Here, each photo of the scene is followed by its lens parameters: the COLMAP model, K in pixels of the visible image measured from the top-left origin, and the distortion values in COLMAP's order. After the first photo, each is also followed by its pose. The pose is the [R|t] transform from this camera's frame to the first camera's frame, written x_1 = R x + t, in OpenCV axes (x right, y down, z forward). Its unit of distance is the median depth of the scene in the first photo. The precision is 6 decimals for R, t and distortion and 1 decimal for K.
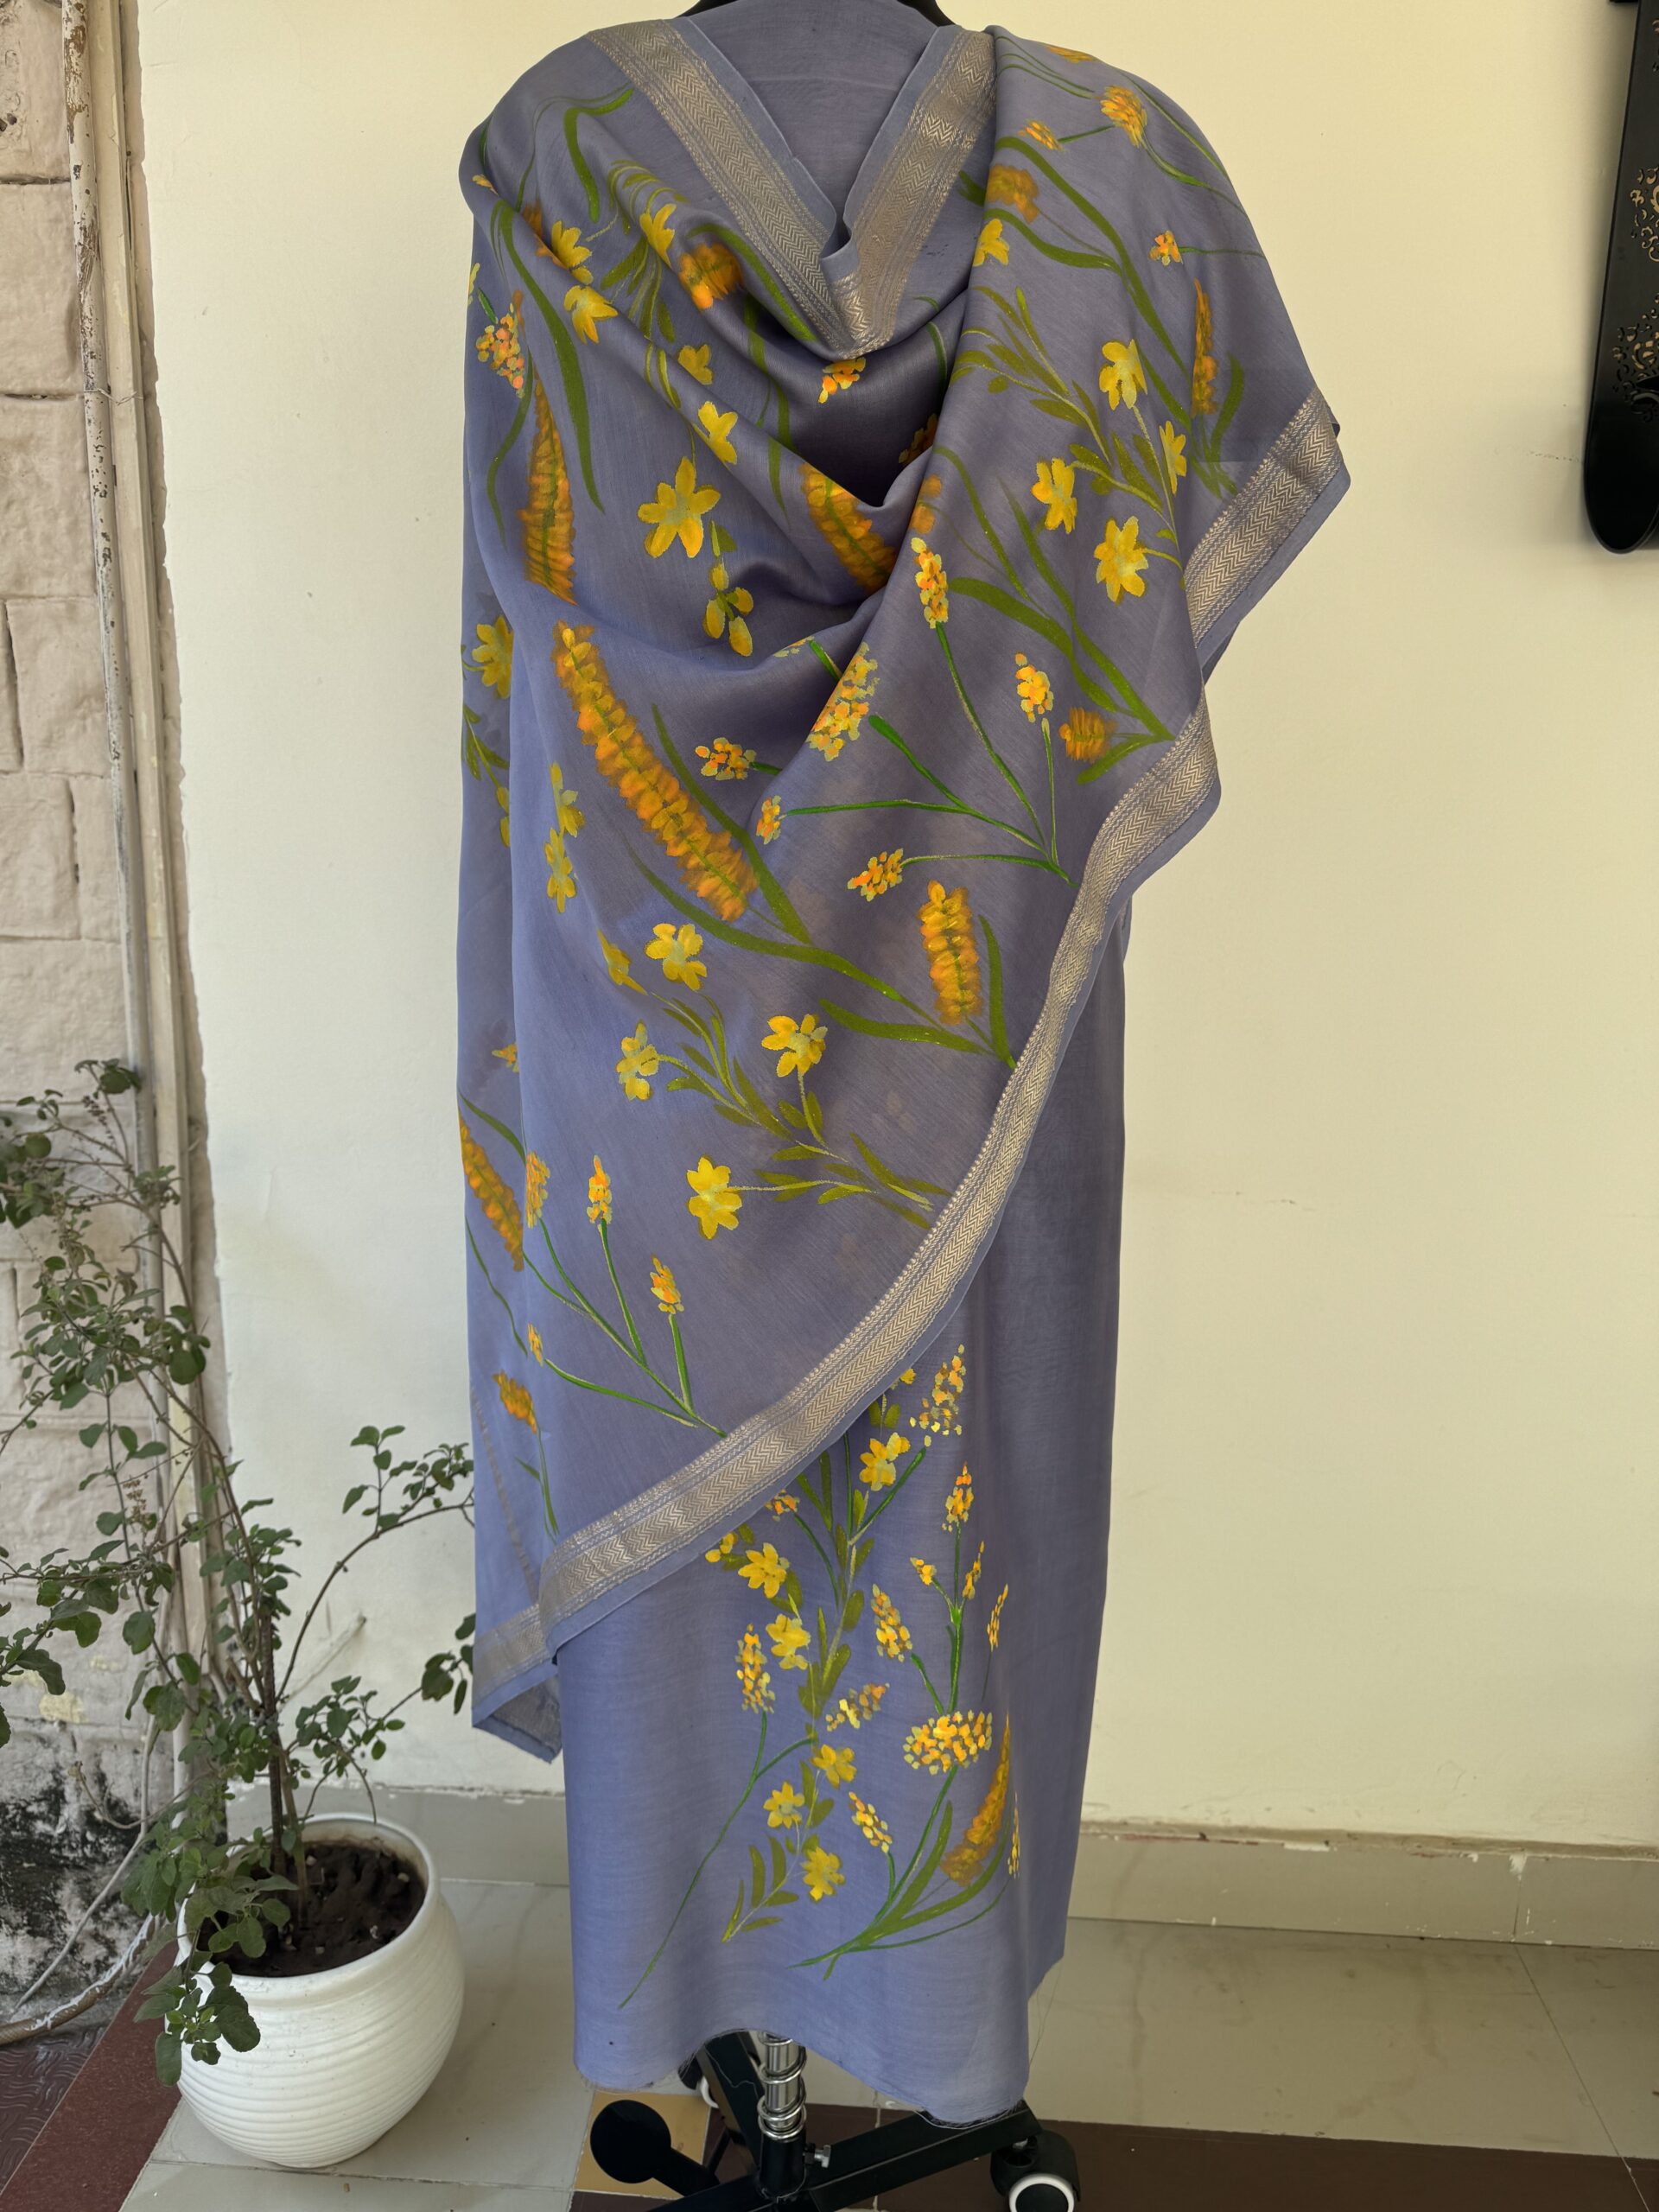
lens RADIAL K [[1570.9, 0, 831.2], [0, 1570.9, 1108.1], [0, 0, 1]] dist [0.004262, -0.009706]
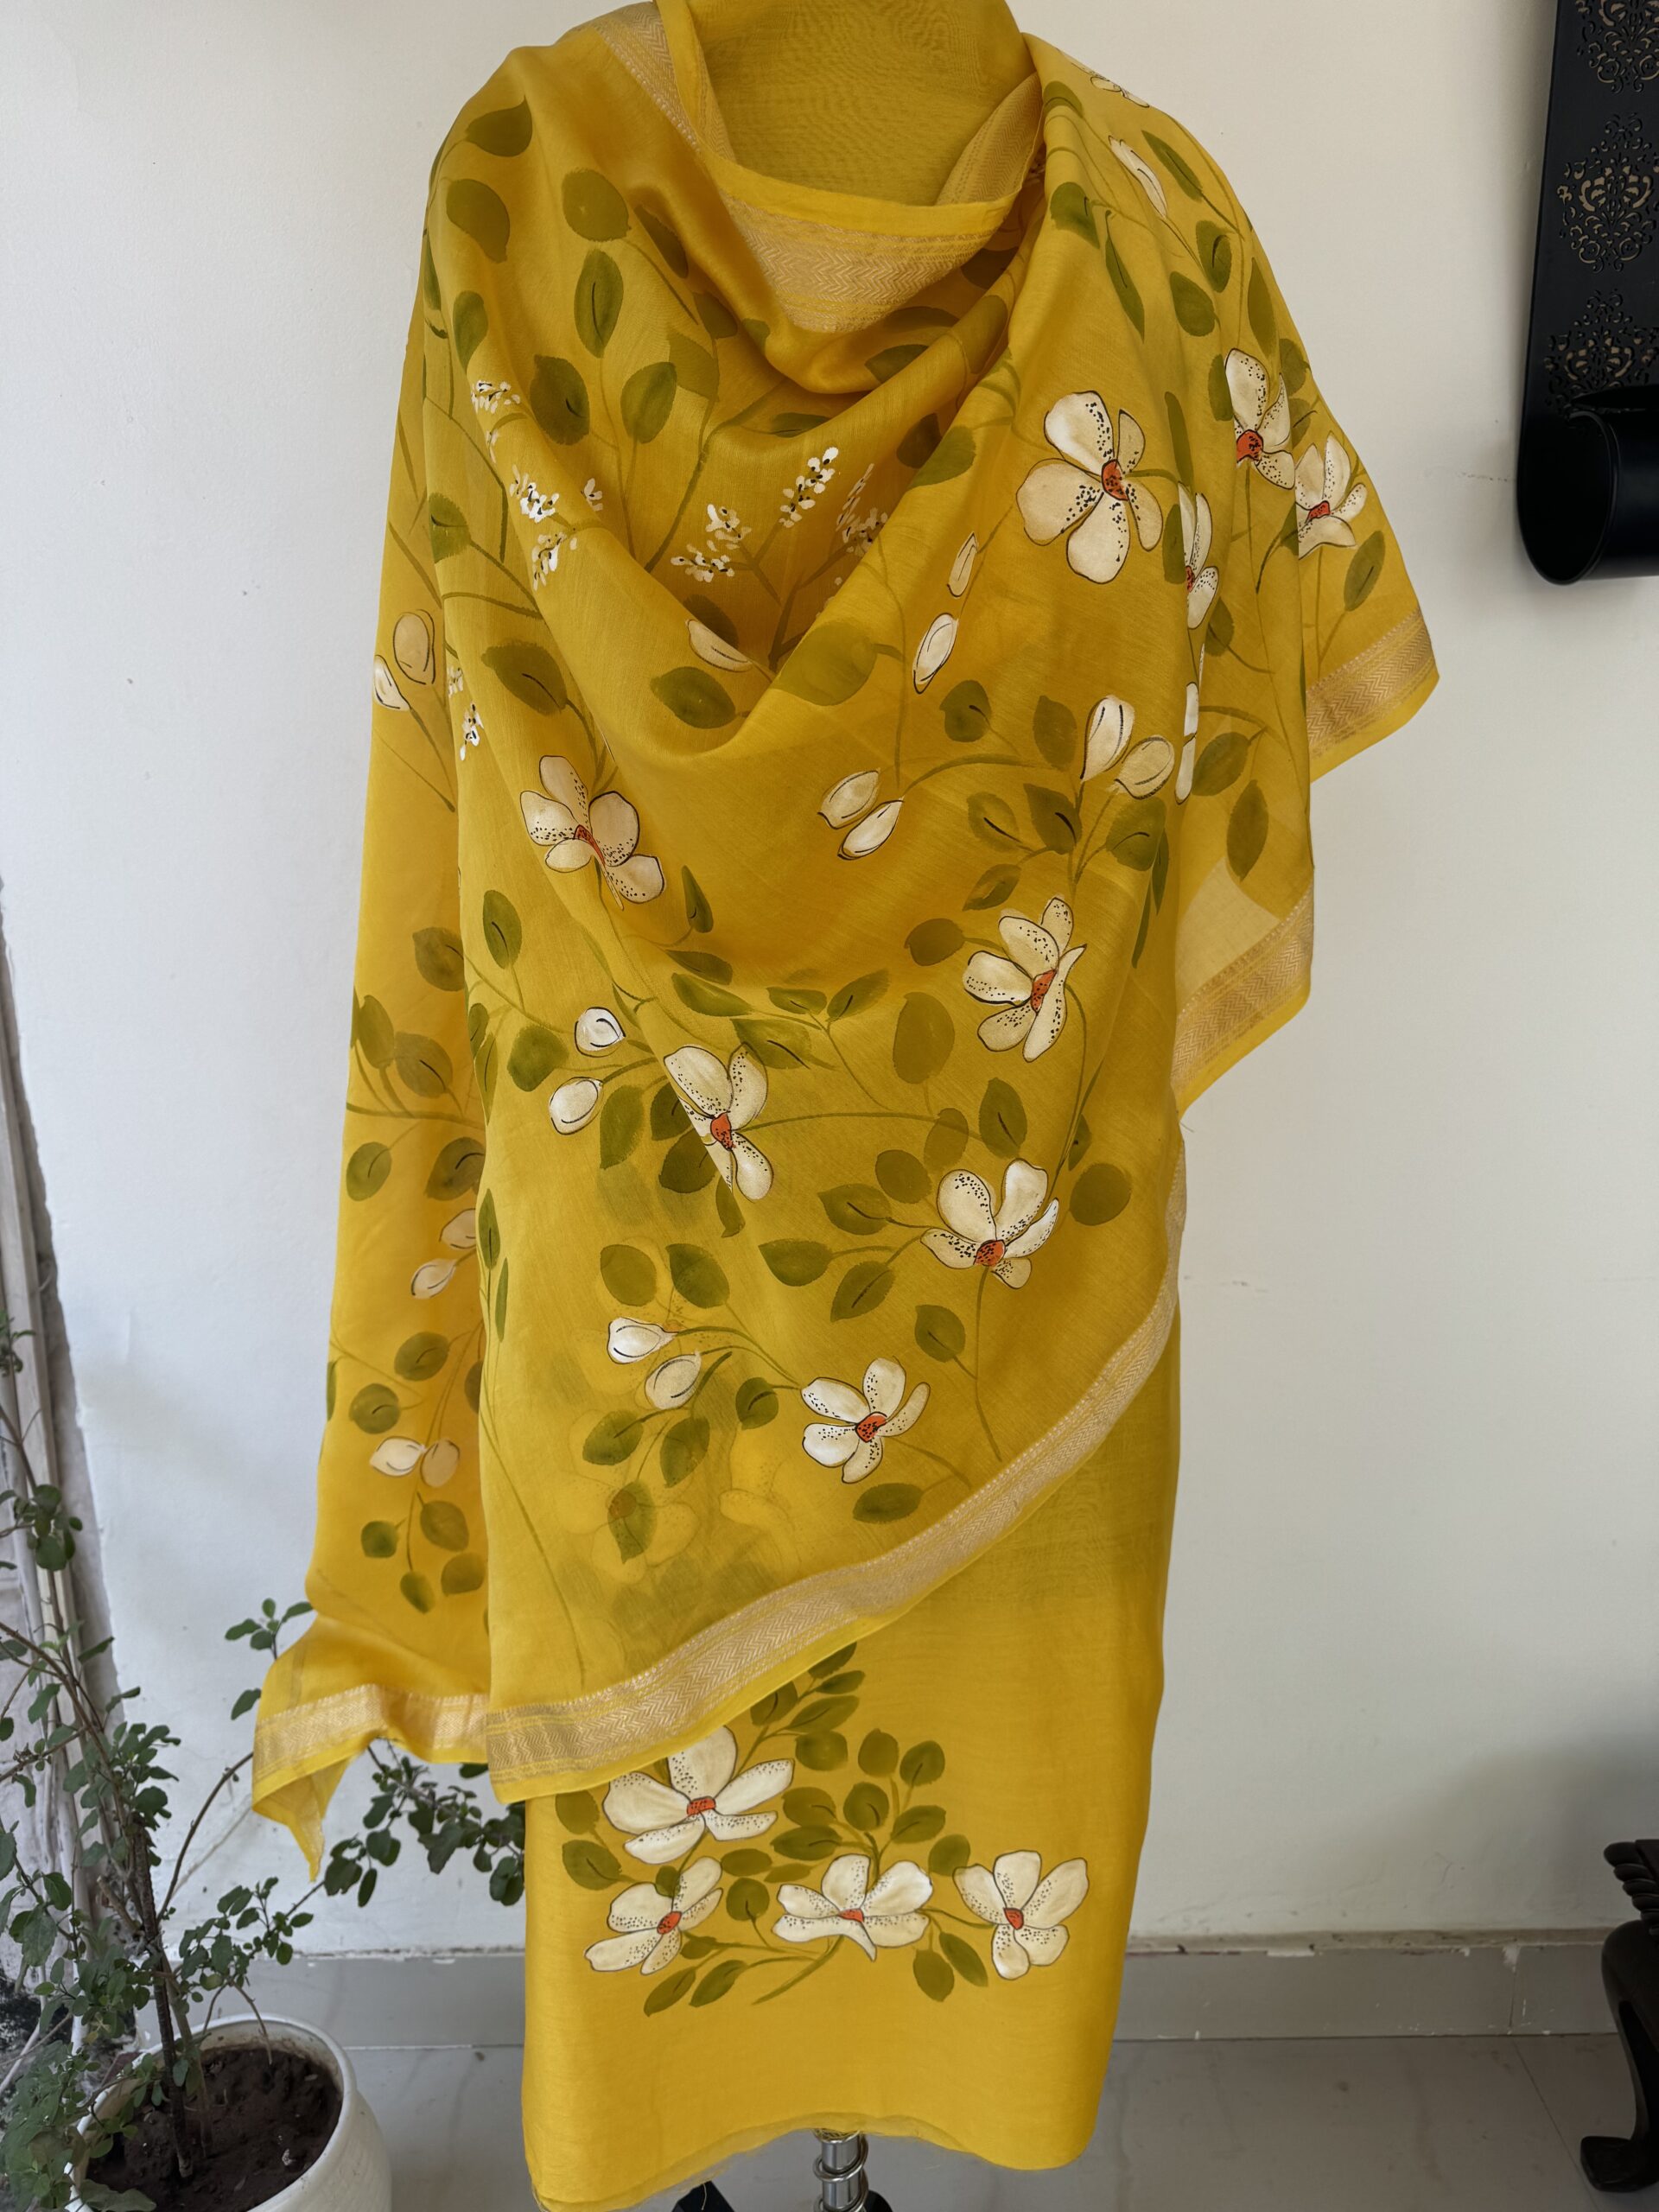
lens RADIAL K [[1570.9, 0, 830.9], [0, 1570.9, 1102.1], [0, 0, 1]] dist [0.004262, -0.009706]
pose [[0.997948, -0.052003, 0.037350, 0.020028], [0.051449, 0.998553, 0.015642, -0.077035], [-0.038110, -0.013688, 0.999180, 0.082271]]
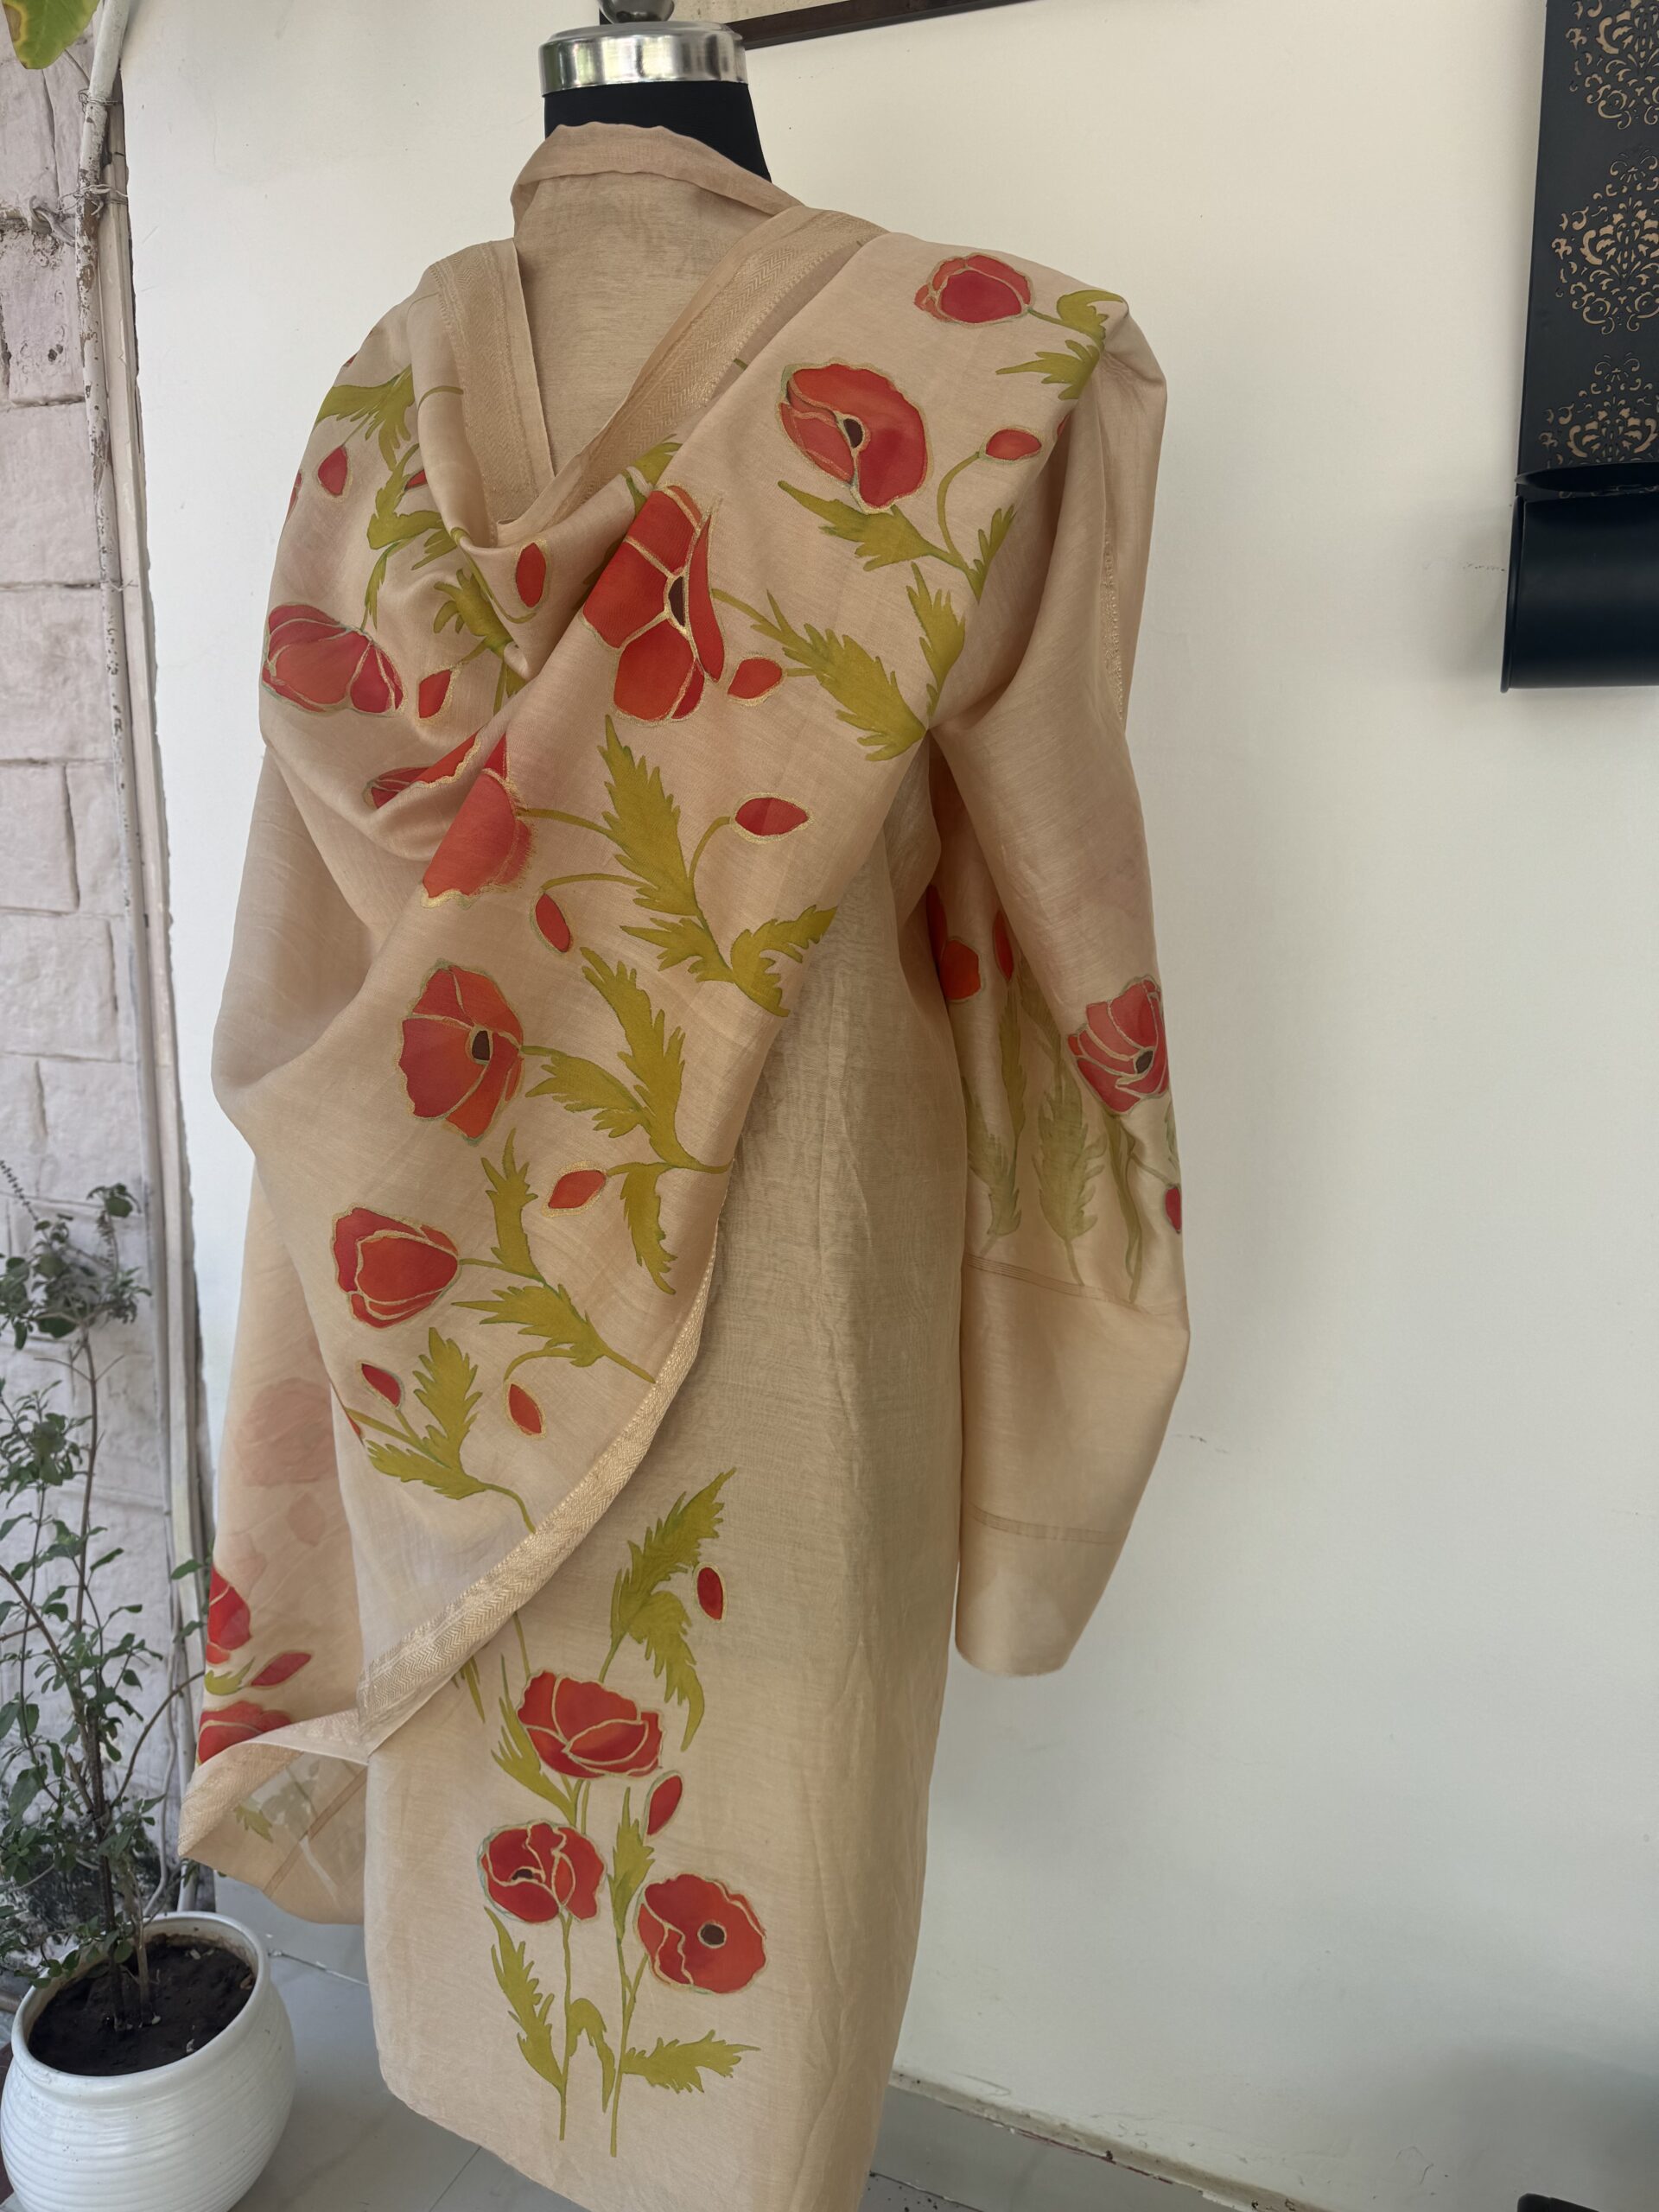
lens RADIAL K [[1570.9, 0, 838.7], [0, 1570.9, 1103.5], [0, 0, 1]] dist [0.004262, -0.009706]
pose [[0.942525, 0.055438, -0.329505, 0.388372], [-0.066443, 0.997543, -0.022221, -0.092334], [0.327463, 0.042837, 0.943892, 0.127755]]
